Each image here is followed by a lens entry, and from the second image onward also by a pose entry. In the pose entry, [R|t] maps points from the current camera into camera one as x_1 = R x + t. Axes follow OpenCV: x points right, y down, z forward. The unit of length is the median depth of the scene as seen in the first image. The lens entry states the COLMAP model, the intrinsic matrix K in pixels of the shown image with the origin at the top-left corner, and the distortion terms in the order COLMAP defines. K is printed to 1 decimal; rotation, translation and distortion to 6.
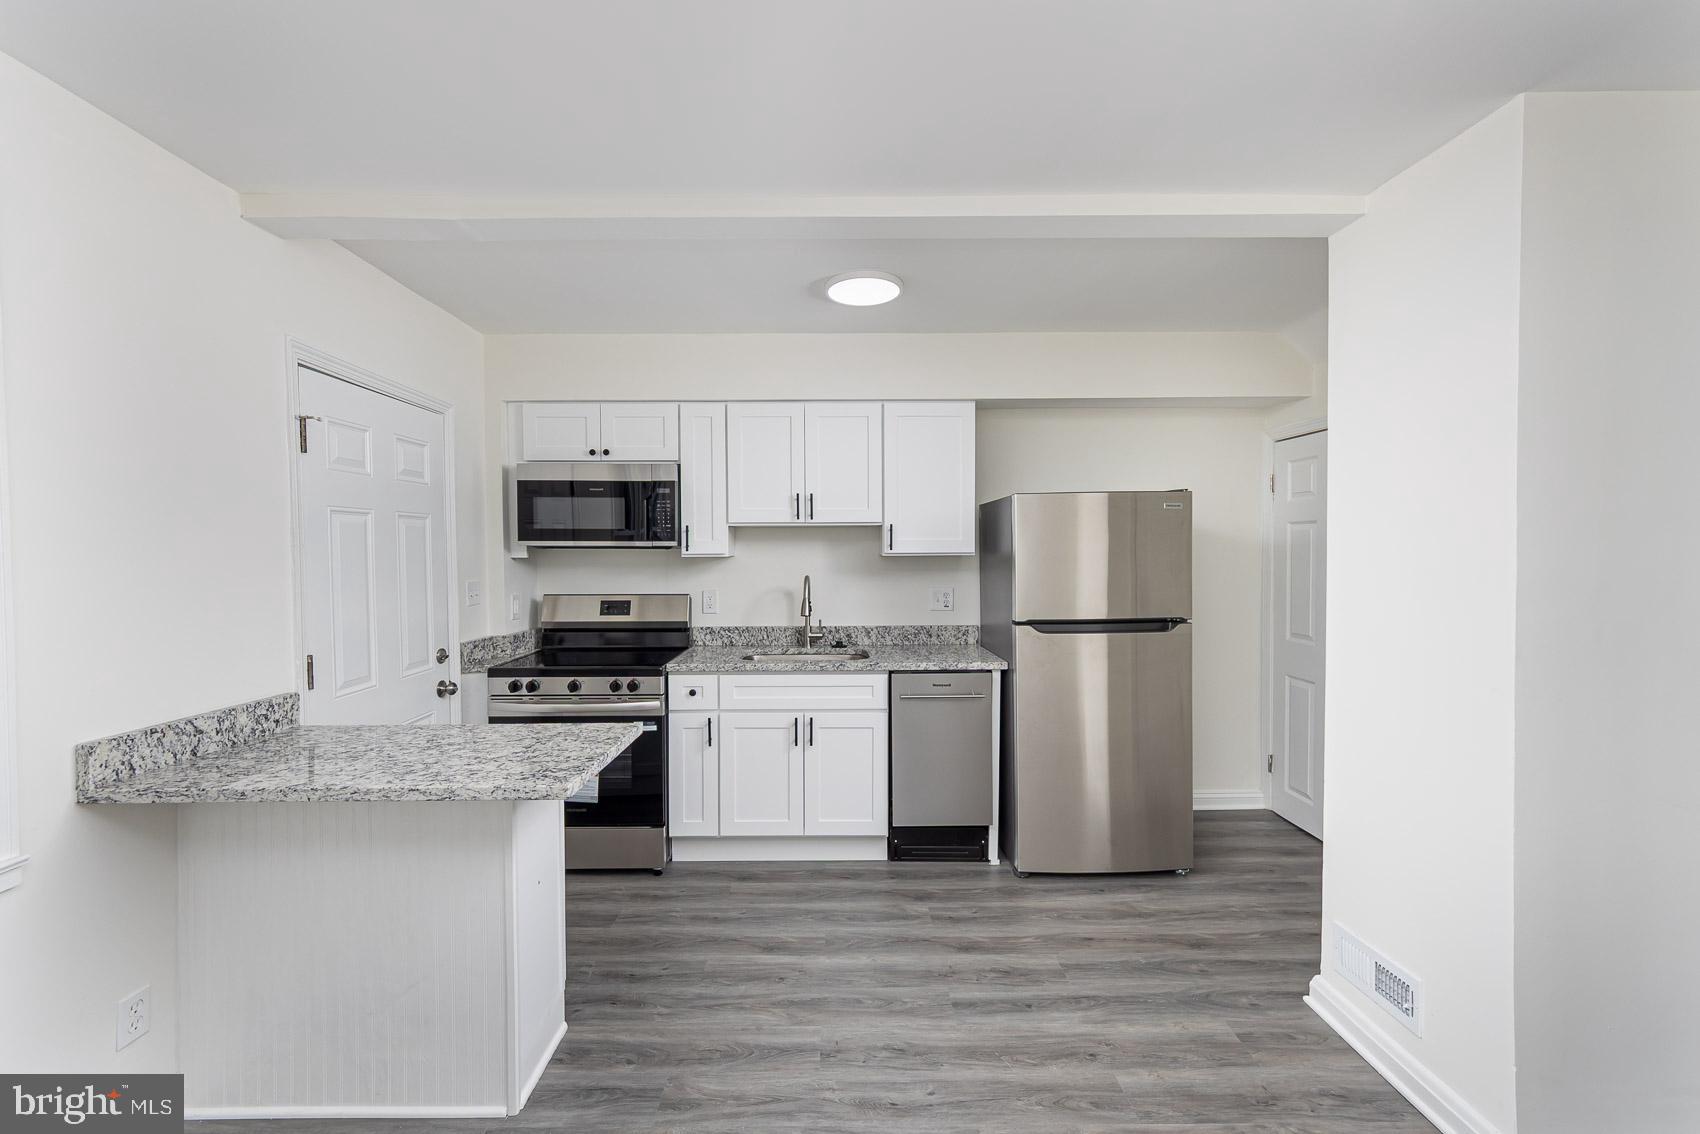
lens RADIAL K [[688.5, 0, 839.6], [0, 688.5, 564.5], [0, 0, 1]] dist [0.000338, 0.000164]
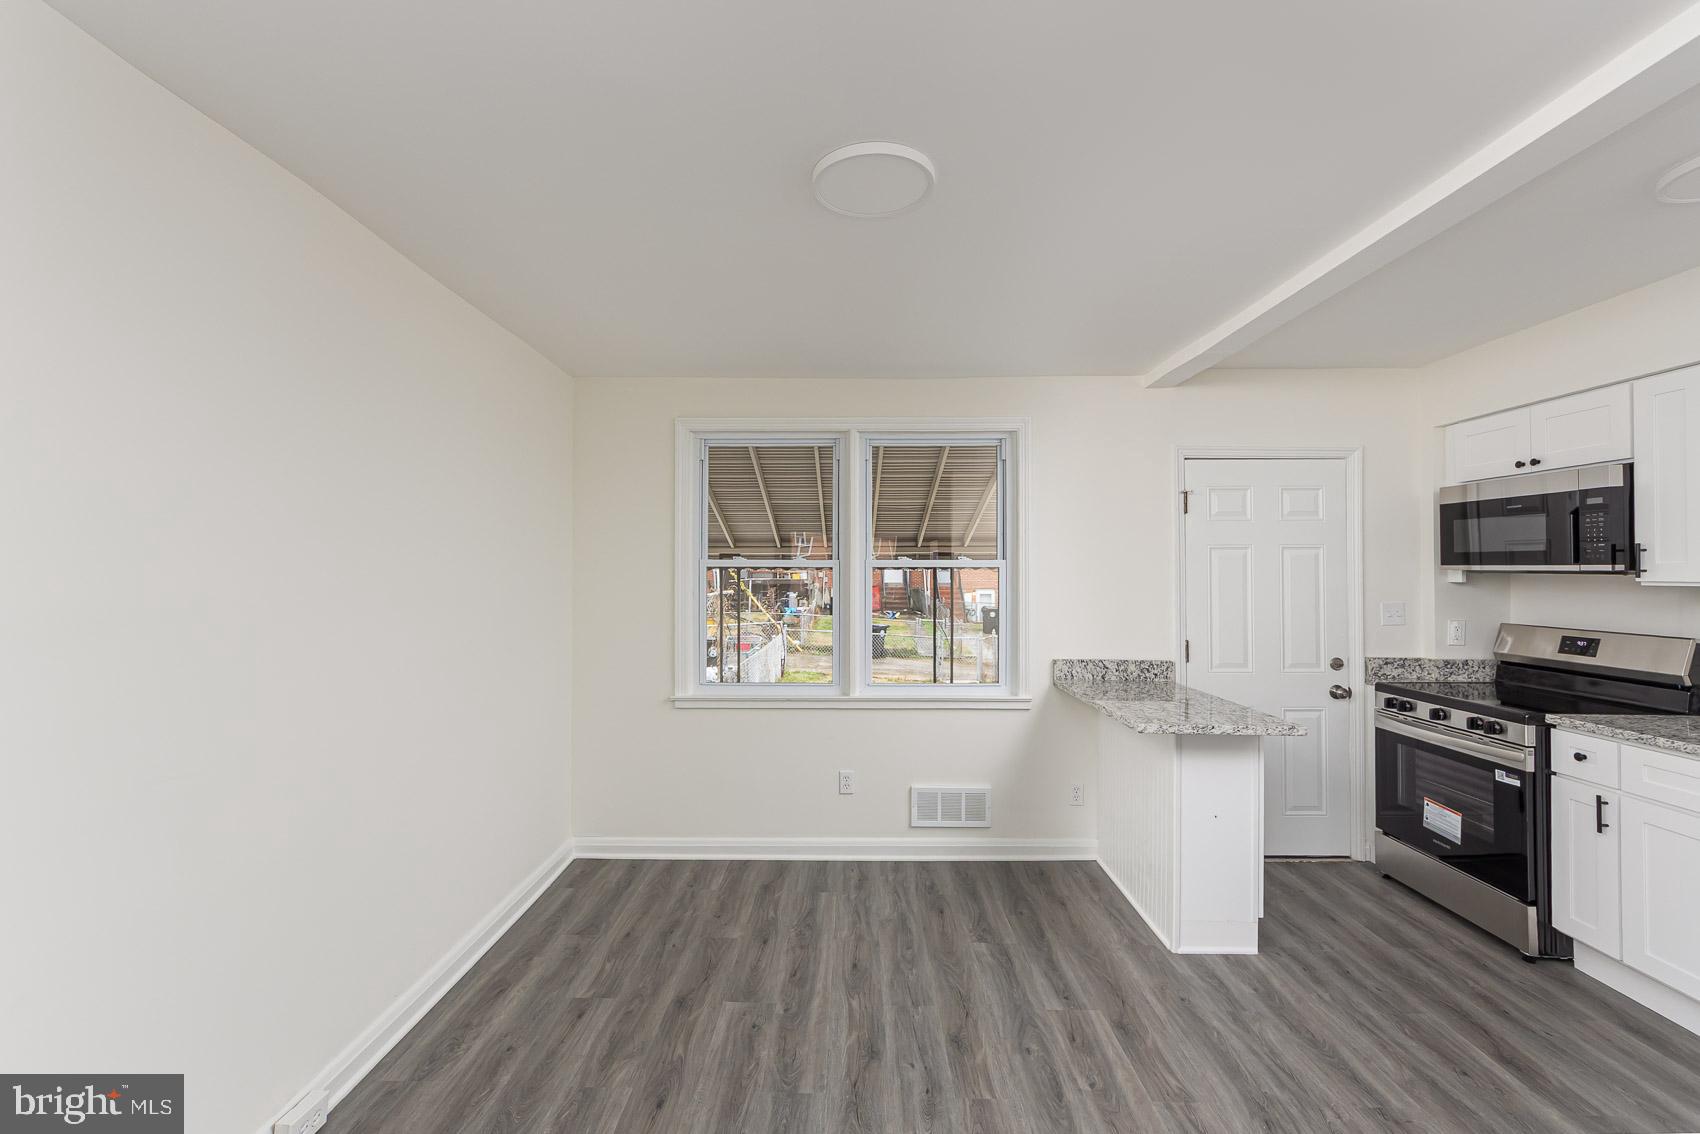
lens RADIAL K [[716.0, 0, 845.5], [0, 716.0, 564.7], [0, 0, 1]] dist [-0.014582, 0.009150]
pose [[-0.018979, -0.005147, -0.999807, 0.599715], [-0.021903, 0.999749, -0.004731, -0.011654], [0.999580, 0.021809, -0.019087, 0.163588]]
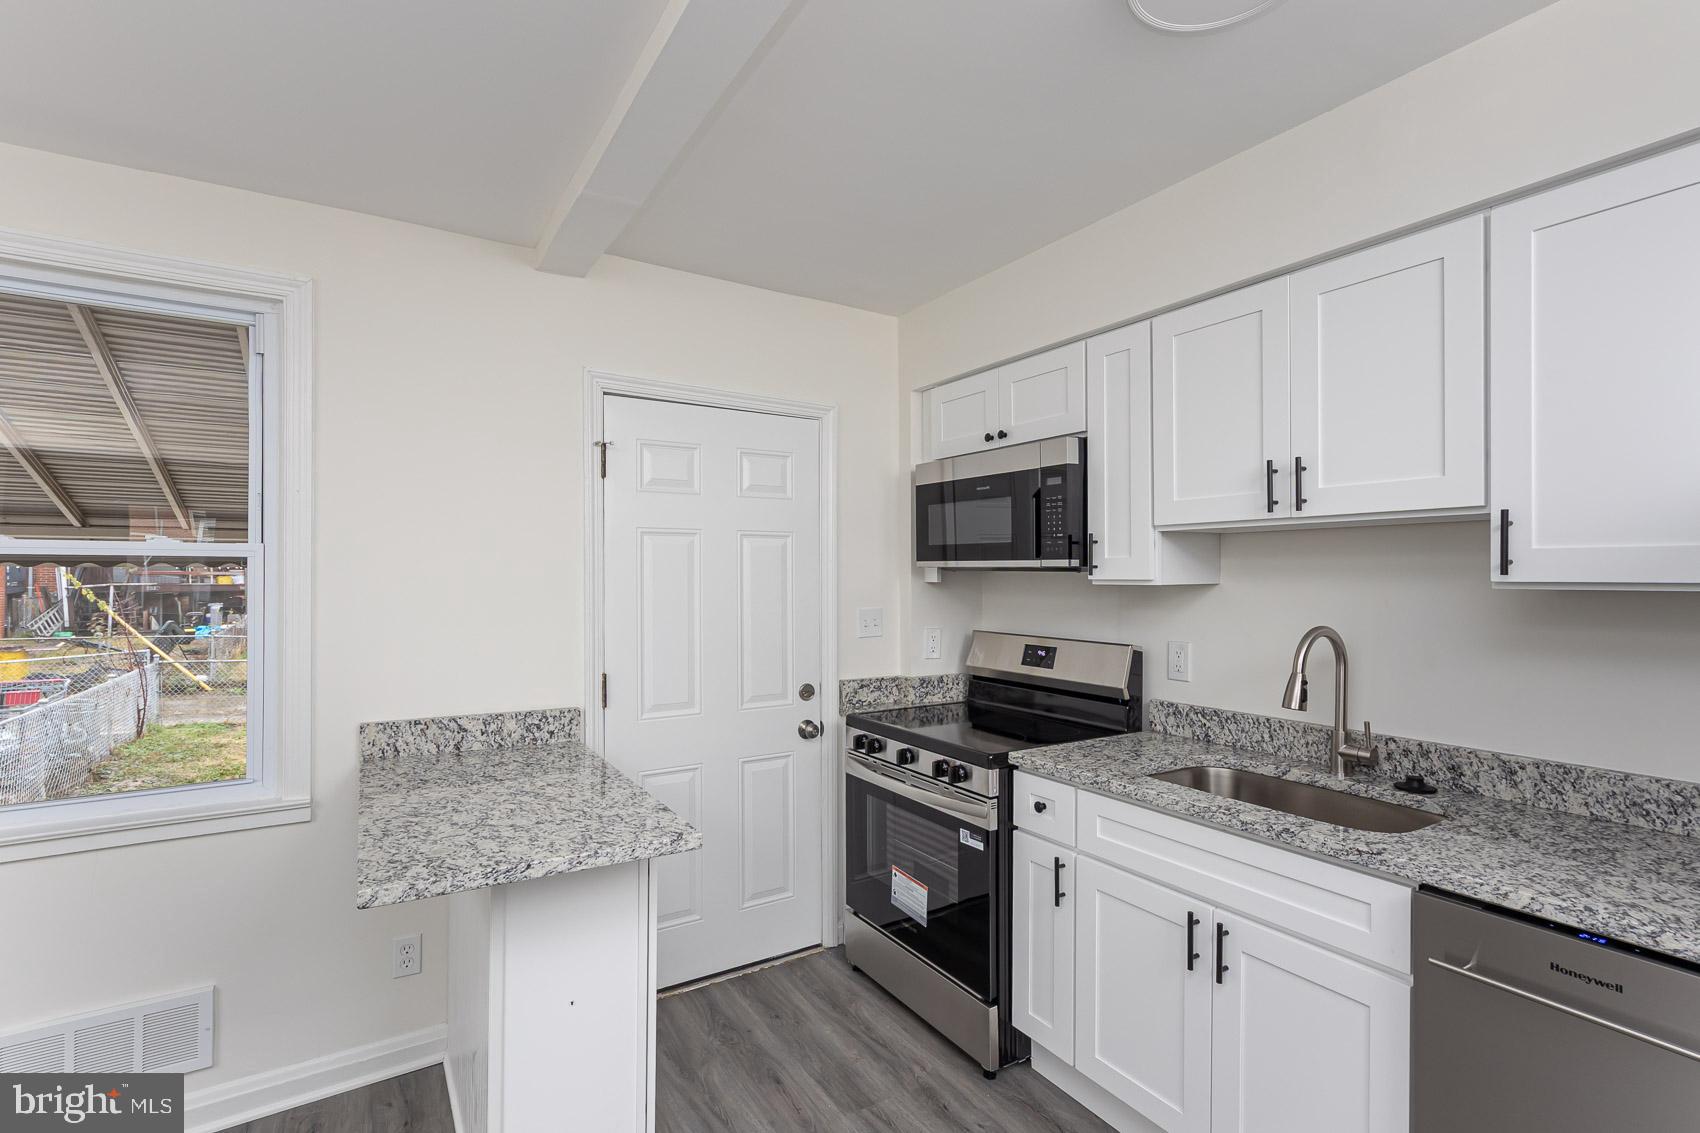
lens RADIAL K [[781.1, 0, 846.8], [0, 781.1, 572.1], [0, 0, 1]] dist [0.000707, 0.000205]
pose [[0.518105, 0.001831, -0.855315, 0.279449], [-0.021498, 0.999710, -0.010882, -0.010289], [0.855047, 0.024026, 0.517994, 0.474367]]
